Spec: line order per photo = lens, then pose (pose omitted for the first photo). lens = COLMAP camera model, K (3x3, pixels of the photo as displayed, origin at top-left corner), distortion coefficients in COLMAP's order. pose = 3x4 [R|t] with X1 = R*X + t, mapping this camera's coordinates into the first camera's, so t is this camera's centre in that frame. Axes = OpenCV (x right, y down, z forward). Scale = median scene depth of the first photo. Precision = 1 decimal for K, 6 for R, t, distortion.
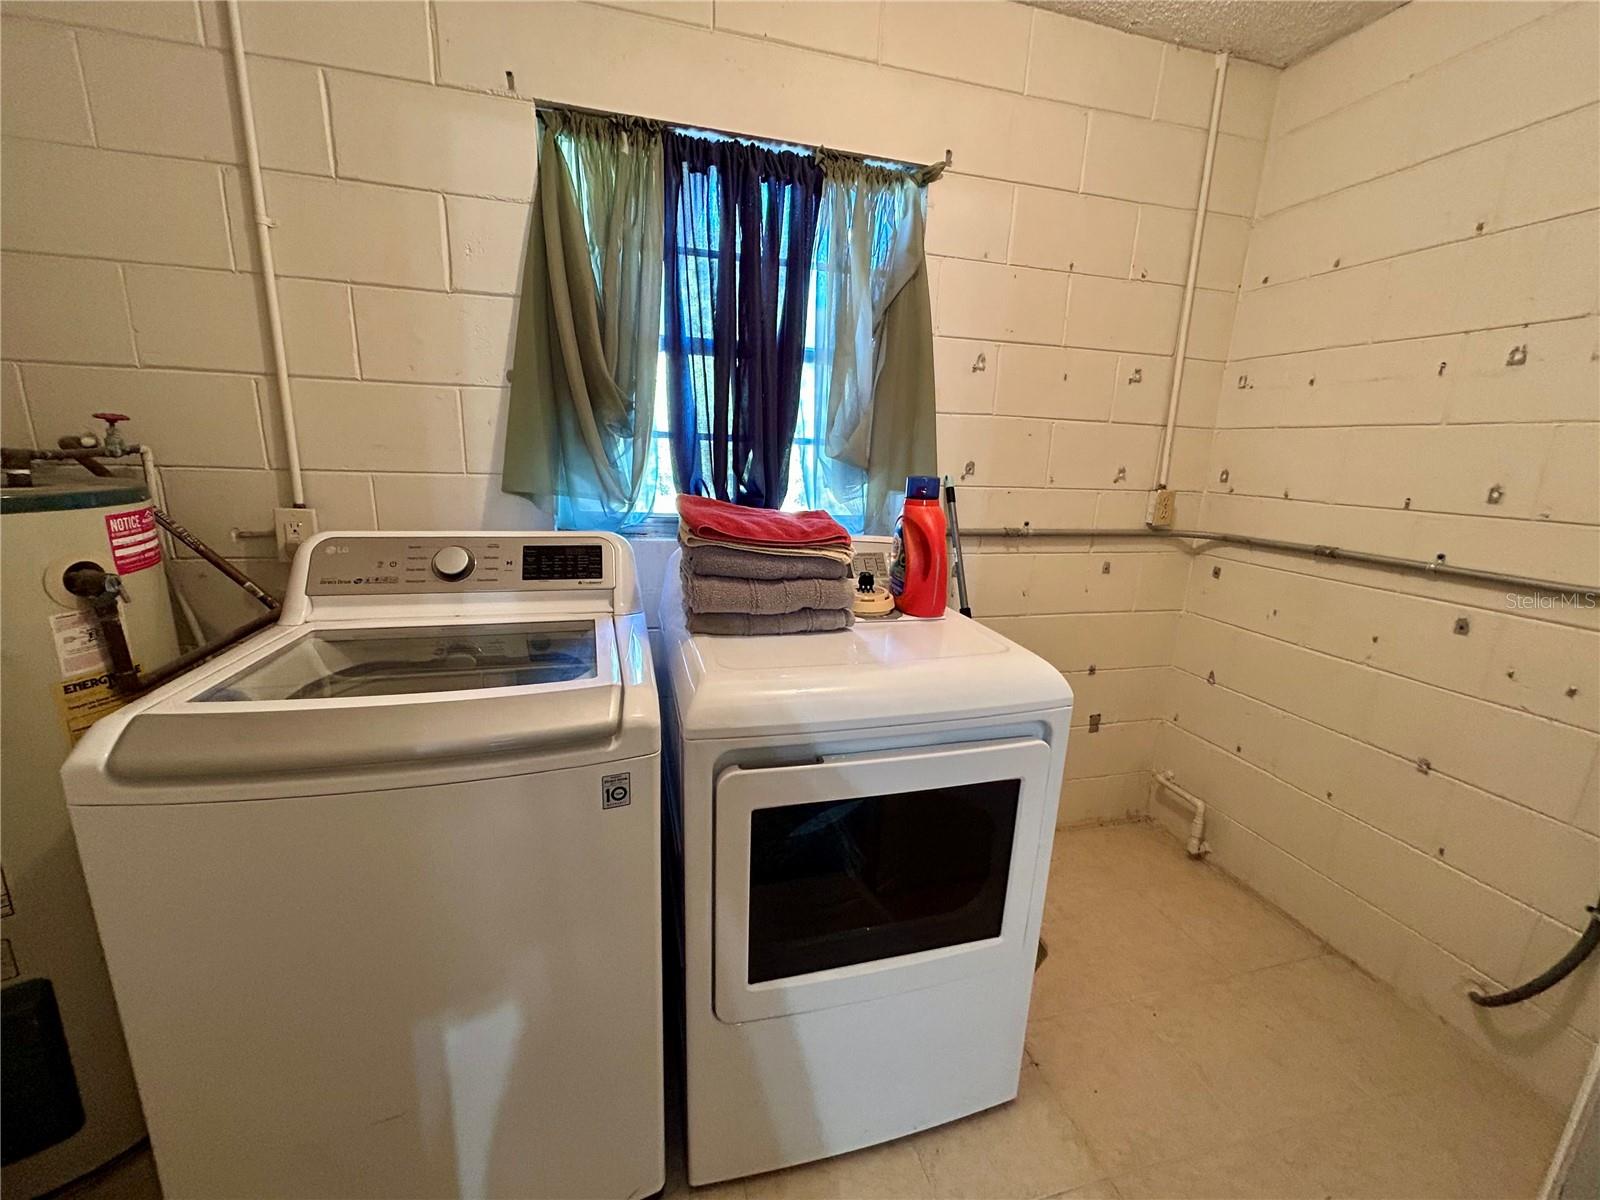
lens RADIAL K [[638.7, 0, 805.9], [0, 638.7, 587.8], [0, 0, 1]] dist [0.000483, 0.001272]
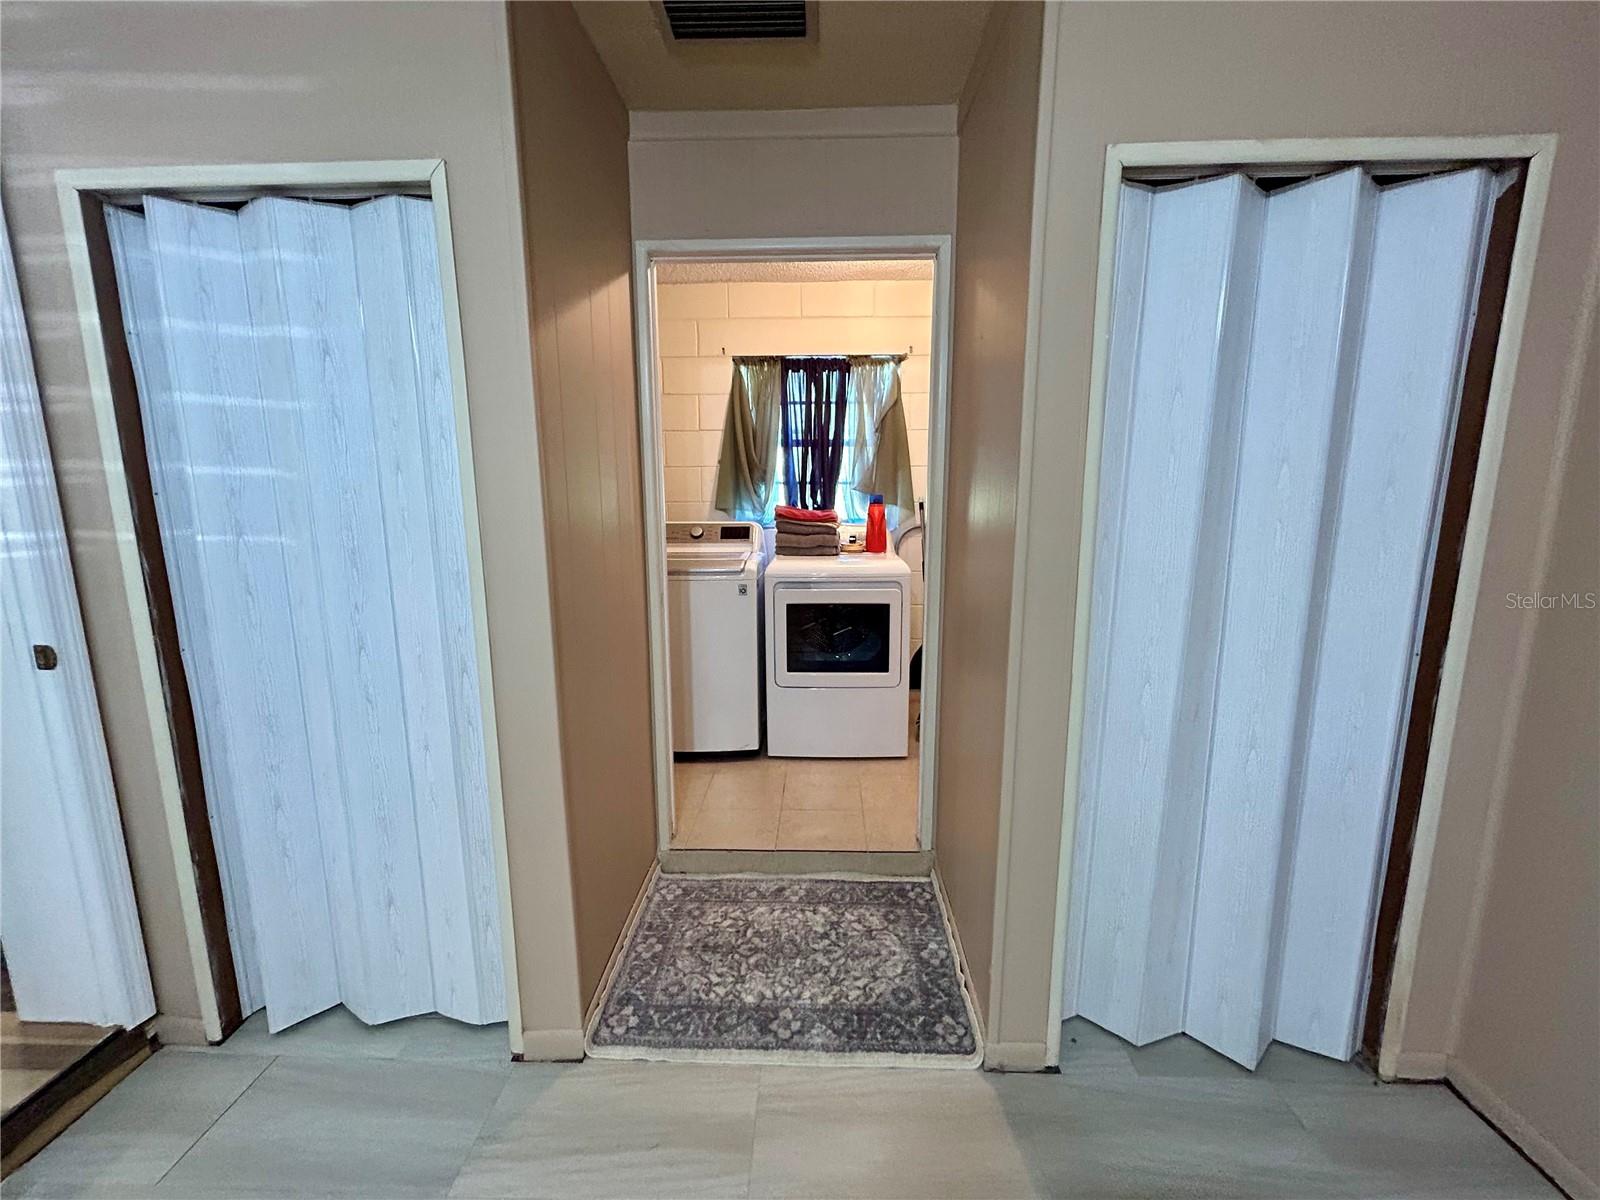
lens RADIAL K [[638.7, 0, 800.7], [0, 638.7, 601.3], [0, 0, 1]] dist [0.000483, 0.001272]
pose [[0.954389, 0.015620, -0.298158, 0.549313], [-0.031544, 0.998317, -0.048673, 0.300891], [0.296896, 0.055858, 0.953275, -1.159481]]
